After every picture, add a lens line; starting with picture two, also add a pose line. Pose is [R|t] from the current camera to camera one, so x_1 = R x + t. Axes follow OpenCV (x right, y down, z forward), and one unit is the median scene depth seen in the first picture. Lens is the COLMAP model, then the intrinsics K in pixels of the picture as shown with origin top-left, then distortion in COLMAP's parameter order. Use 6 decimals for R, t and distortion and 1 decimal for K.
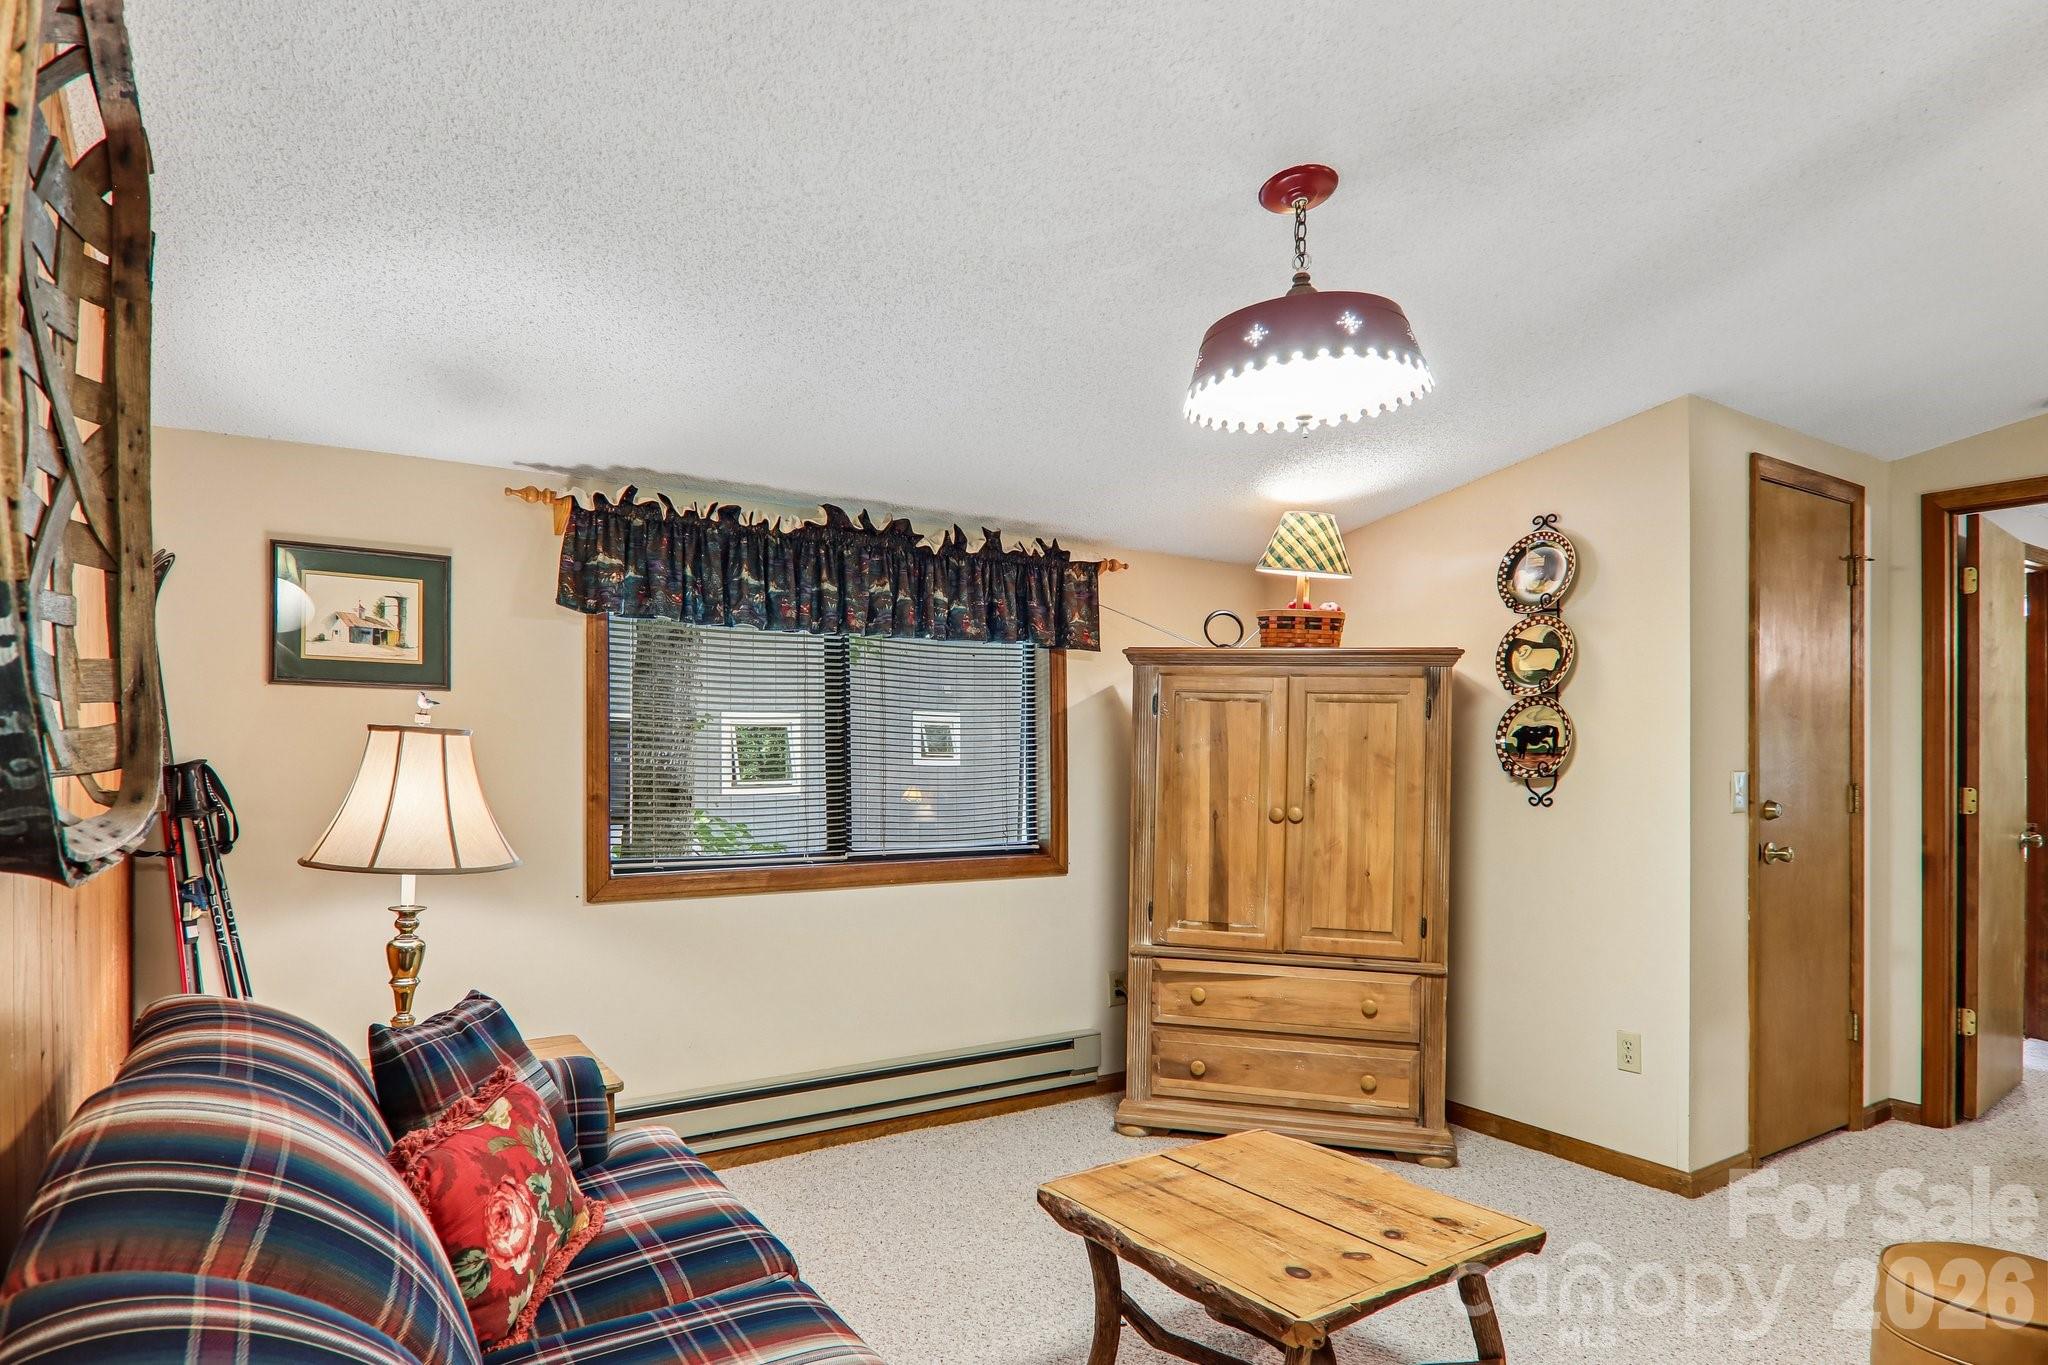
lens RADIAL K [[1149.2, 0, 1026.9], [0, 1149.2, 765.7], [0, 0, 1]] dist [0.001462, -0.014718]
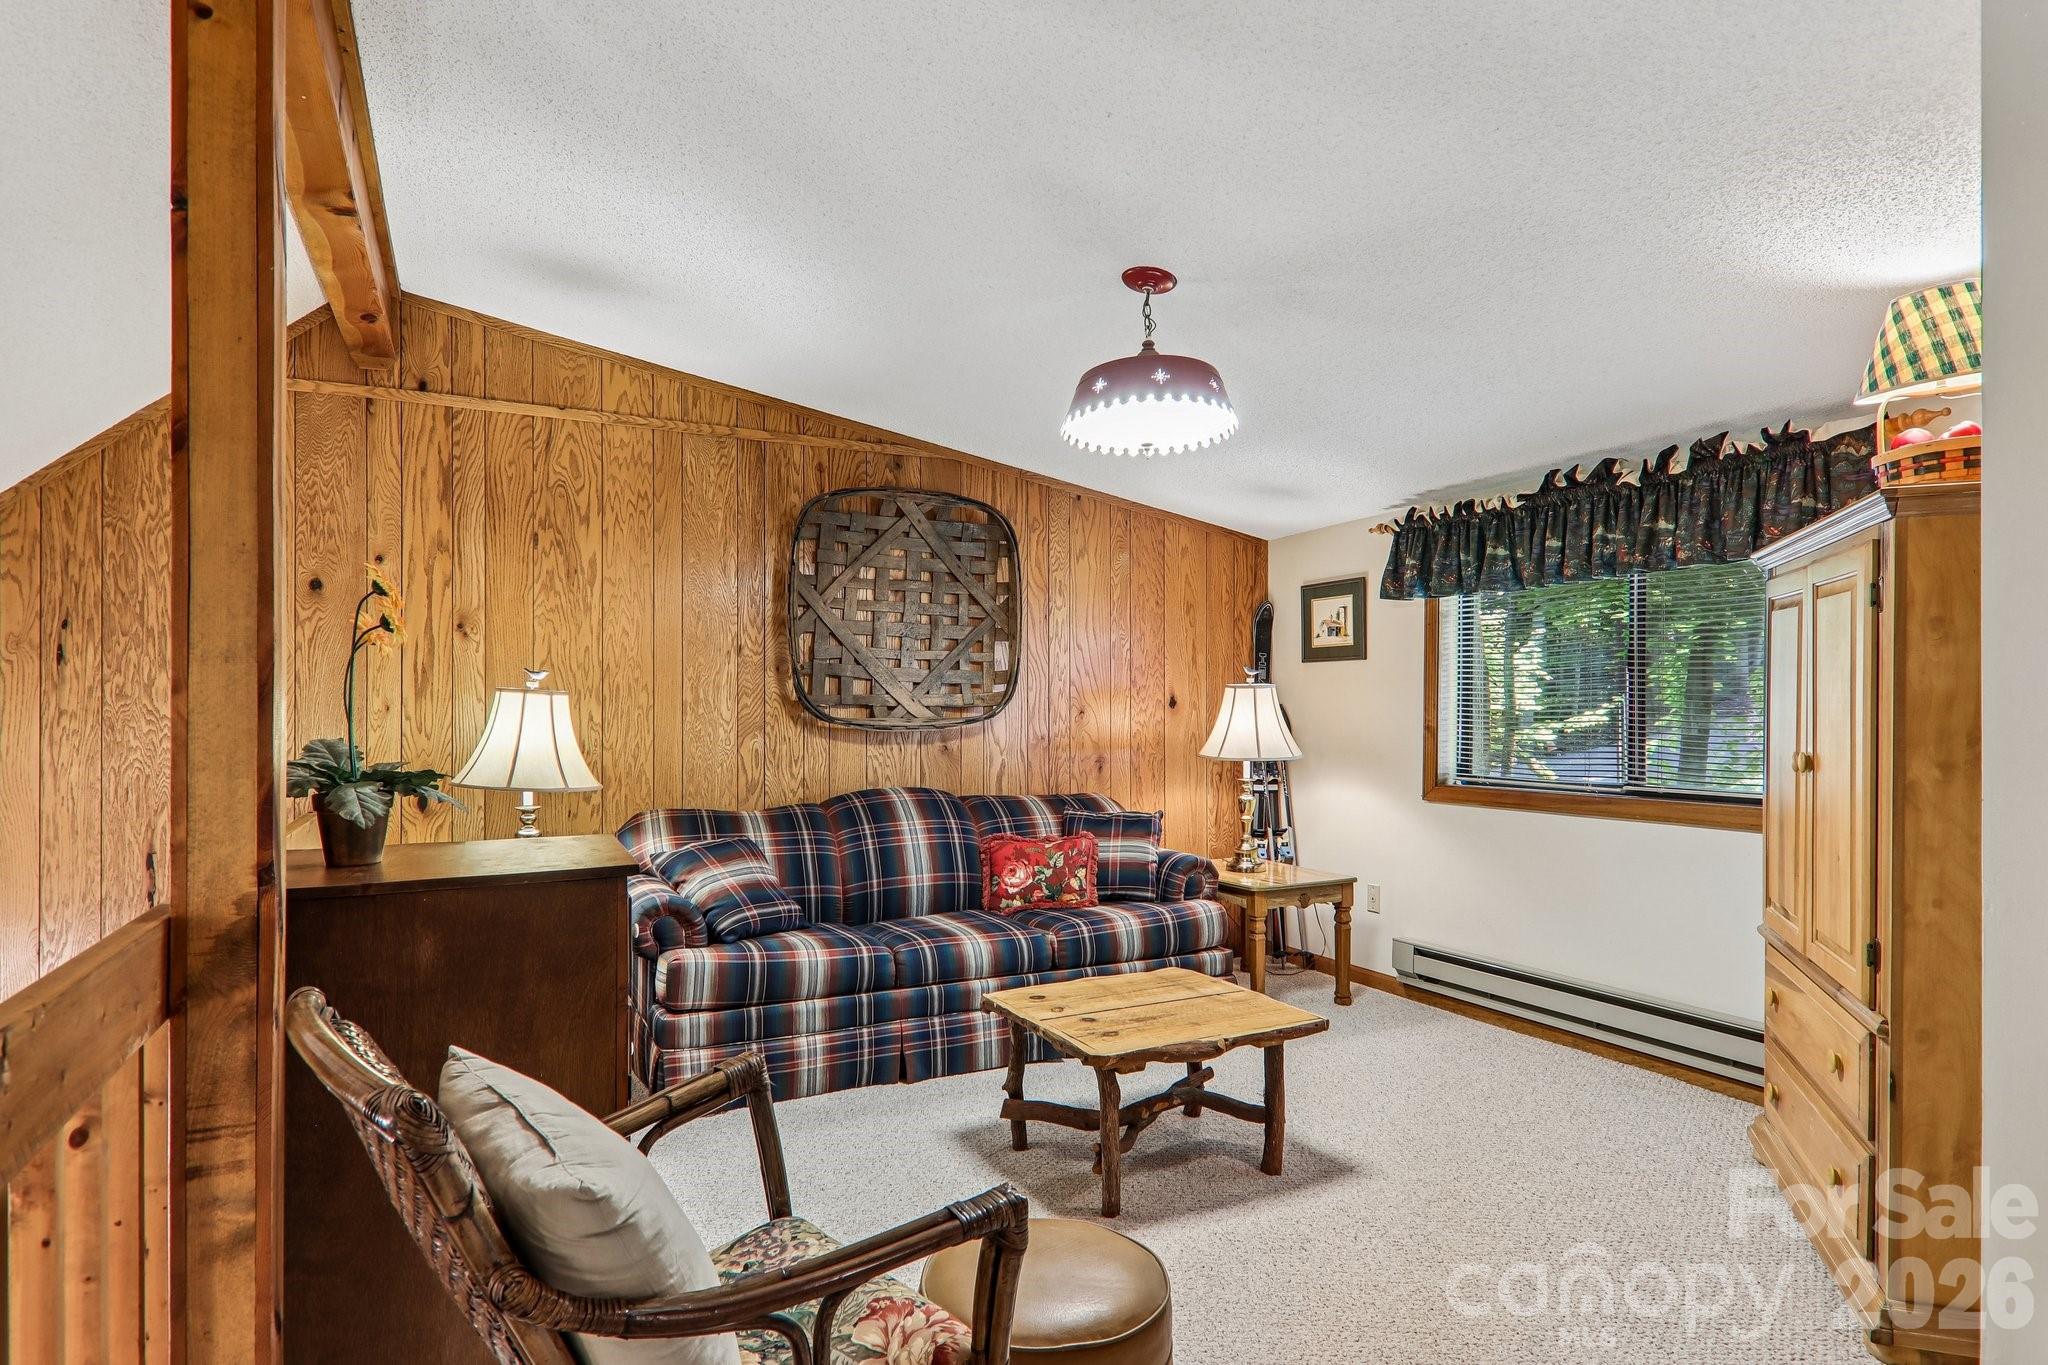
lens RADIAL K [[1139.9, 0, 1020.6], [0, 1139.9, 697.0], [0, 0, 1]] dist [0.021274, -0.028976]
pose [[-0.119490, -0.027782, -0.992447, 1.148940], [-0.011854, 0.999577, -0.026554, 0.036126], [0.992765, 0.008591, -0.119769, 0.707476]]
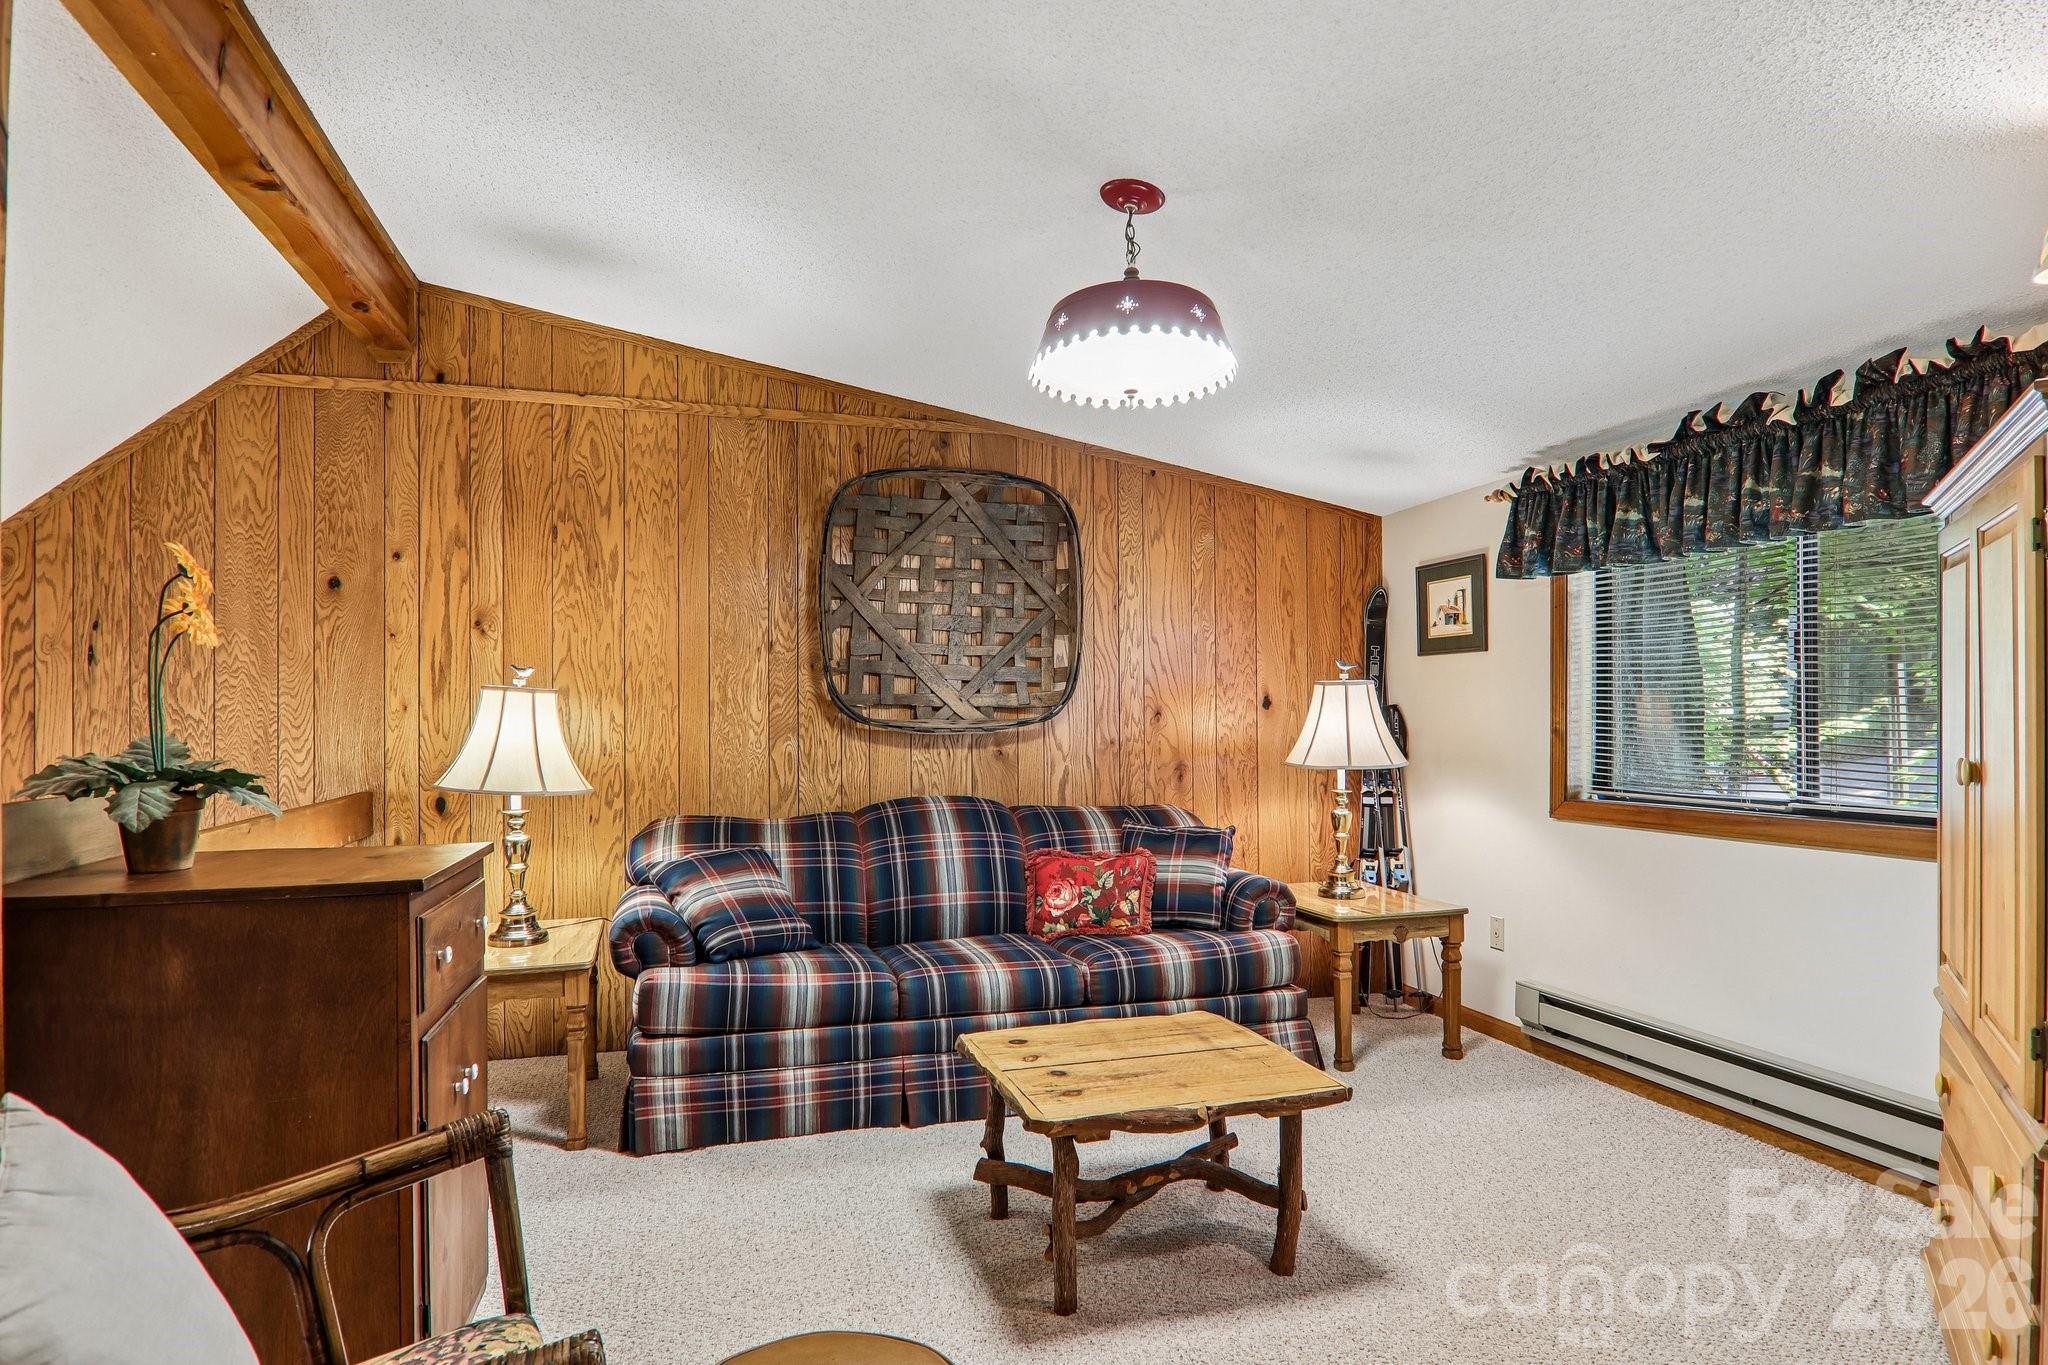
lens RADIAL K [[1169.2, 0, 1027.2], [0, 1169.2, 693.1], [0, 0, 1]] dist [0.002012, -0.019581]
pose [[-0.285241, -0.036178, -0.957773, 0.989366], [-0.014095, 0.999338, -0.033550, 0.039895], [0.958352, 0.003930, -0.285562, 0.869913]]
